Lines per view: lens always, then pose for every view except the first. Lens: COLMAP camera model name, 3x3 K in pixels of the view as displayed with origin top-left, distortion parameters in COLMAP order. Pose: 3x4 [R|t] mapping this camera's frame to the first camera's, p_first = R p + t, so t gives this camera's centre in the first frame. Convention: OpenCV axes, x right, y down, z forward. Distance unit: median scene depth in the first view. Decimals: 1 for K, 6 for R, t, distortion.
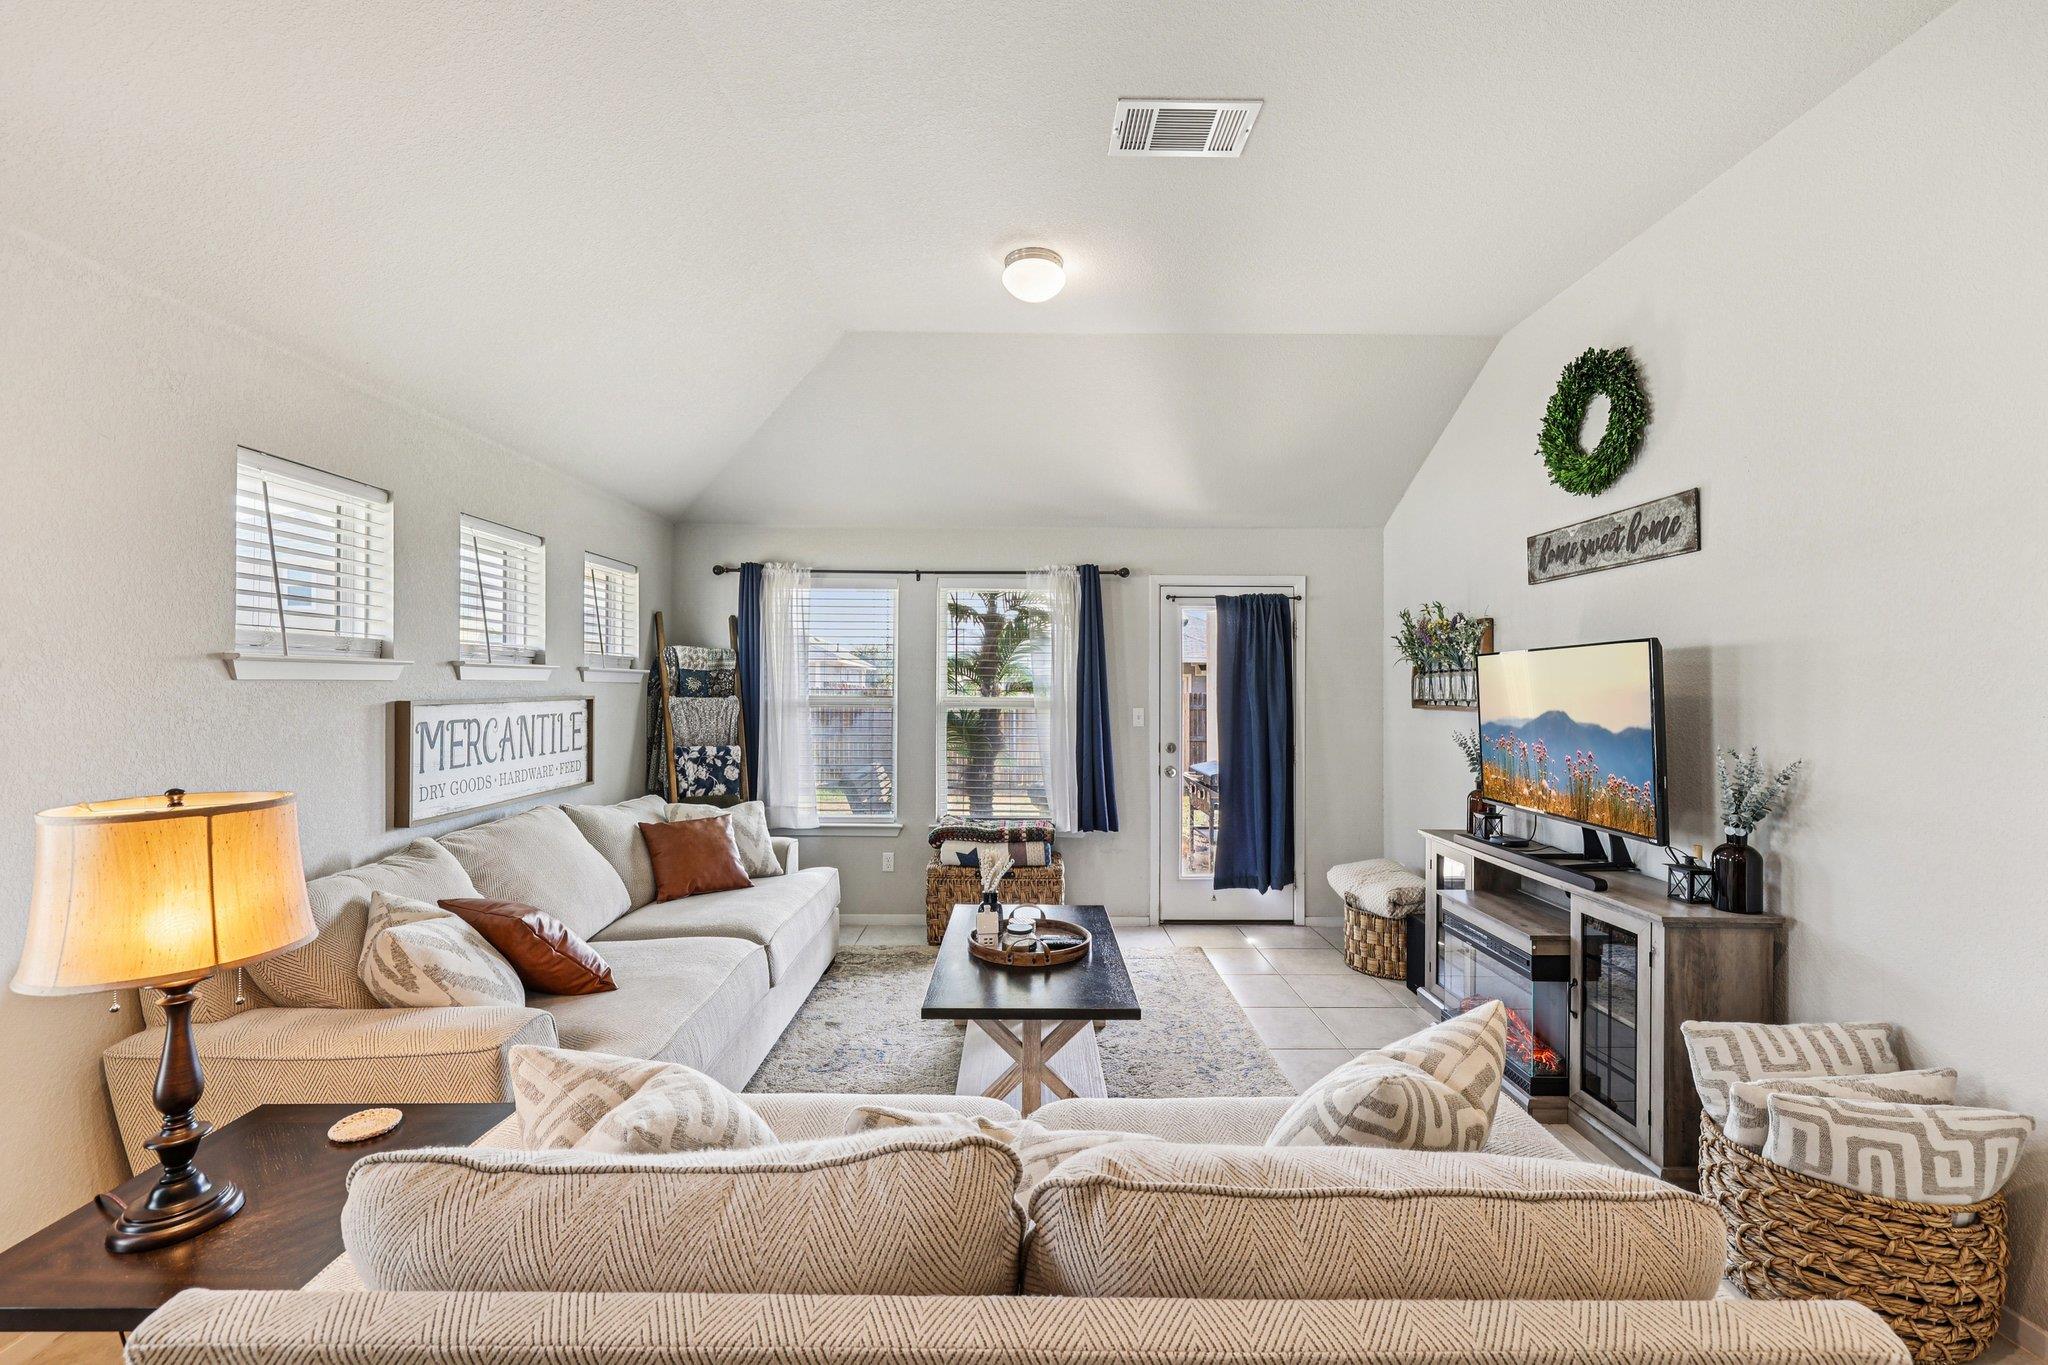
lens RADIAL K [[866.4, 0, 1032.9], [0, 866.4, 682.9], [0, 0, 1]] dist [-0.001772, 0.000097]
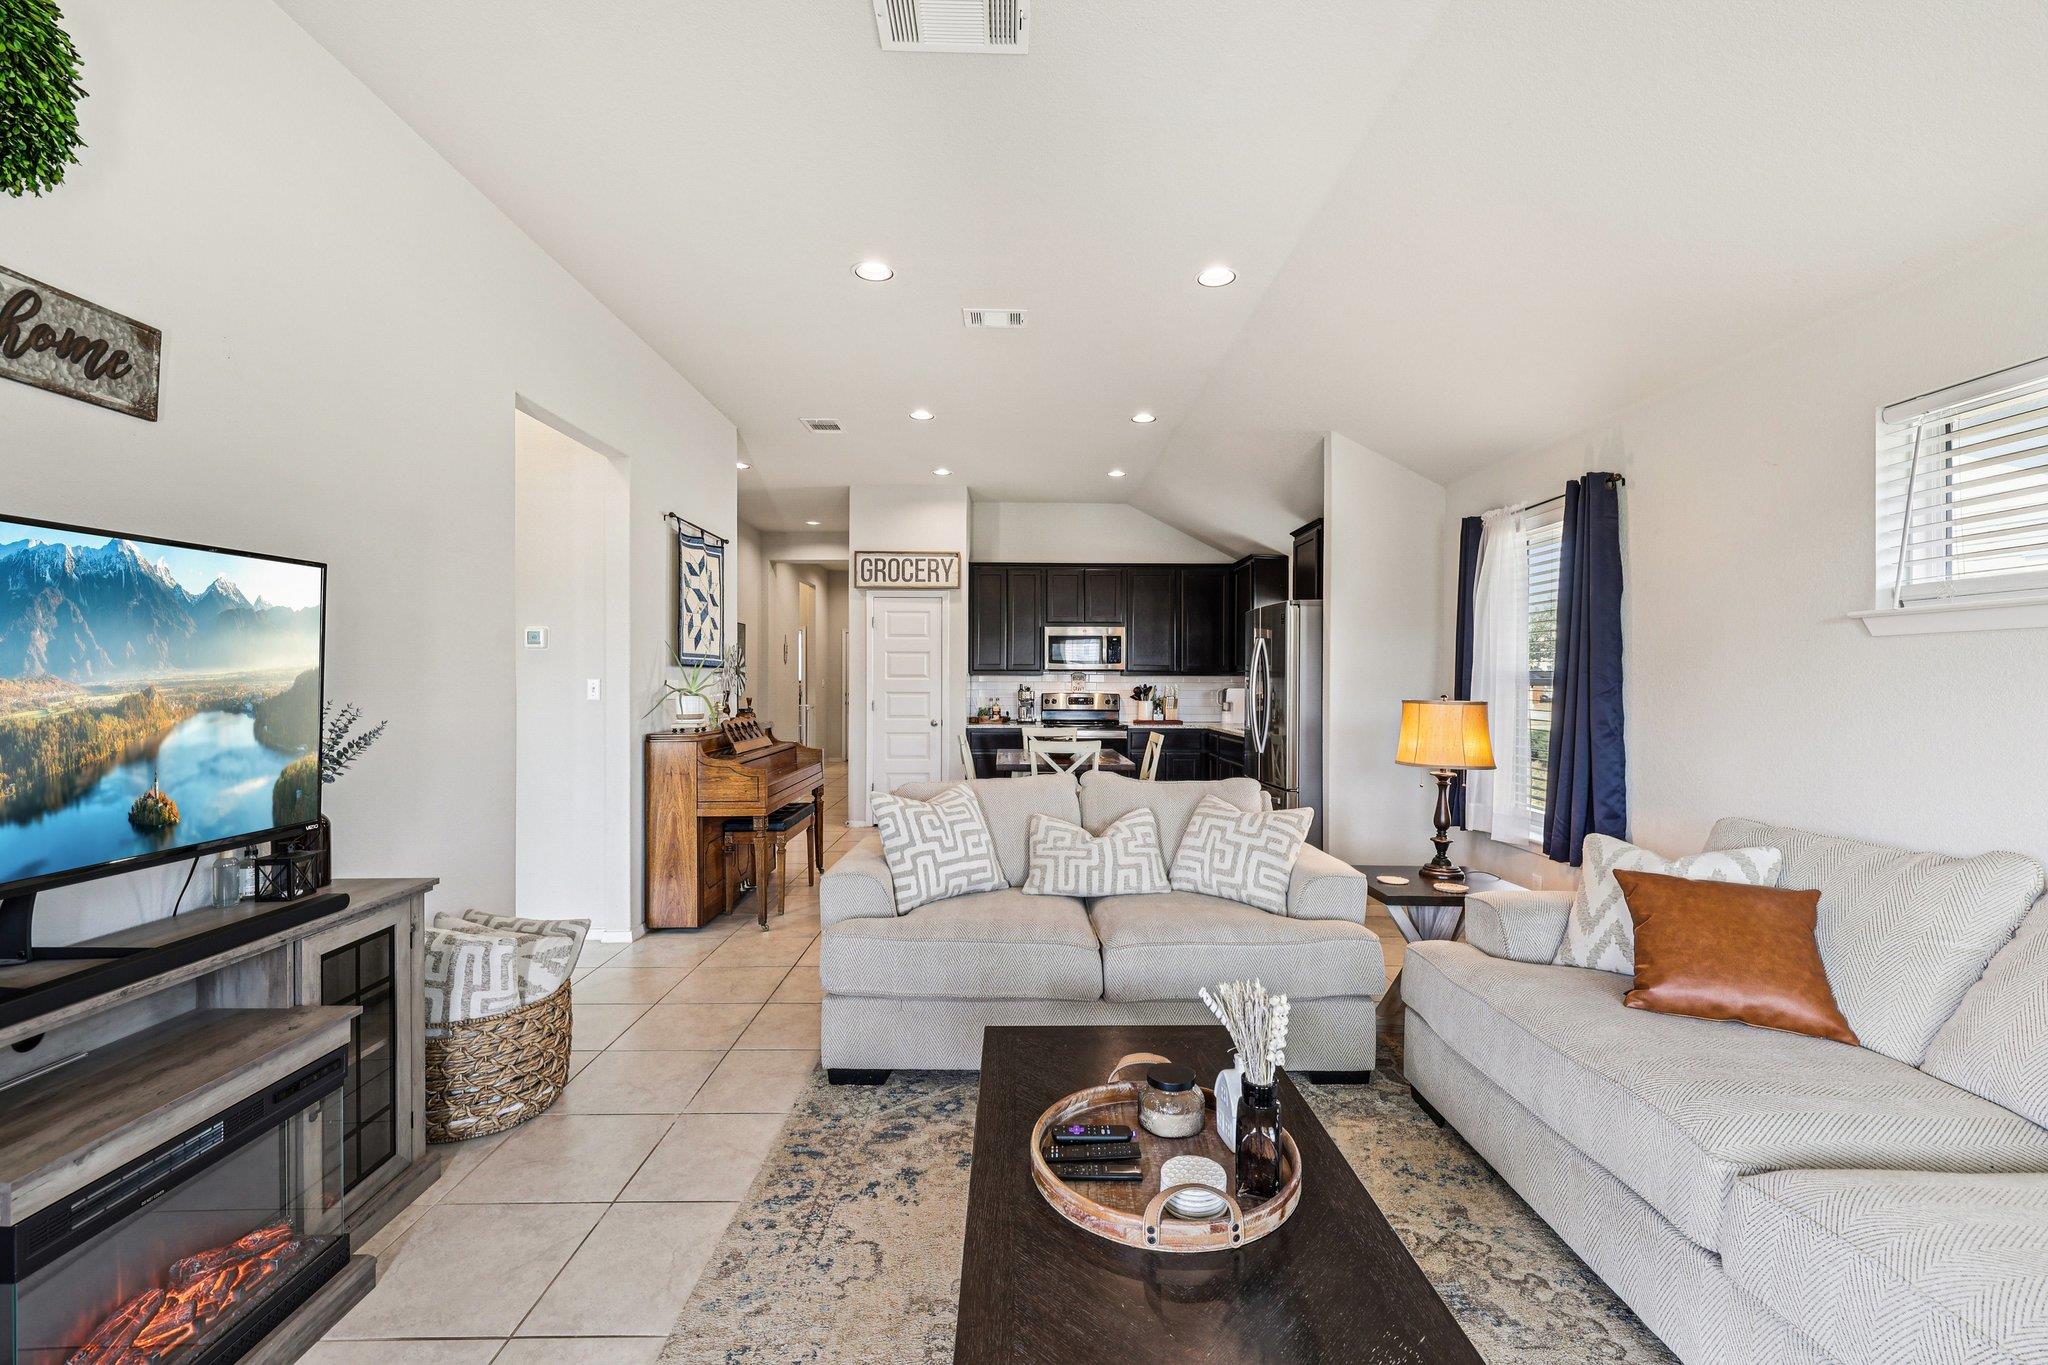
lens RADIAL K [[866.4, 0, 1032.9], [0, 866.4, 682.9], [0, 0, 1]] dist [-0.001772, 0.000097]
pose [[-0.999847, -0.002352, -0.017318, 0.082547], [-0.002384, 0.999996, 0.001809, 0.047384], [0.017313, 0.001850, -0.999848, 1.603160]]
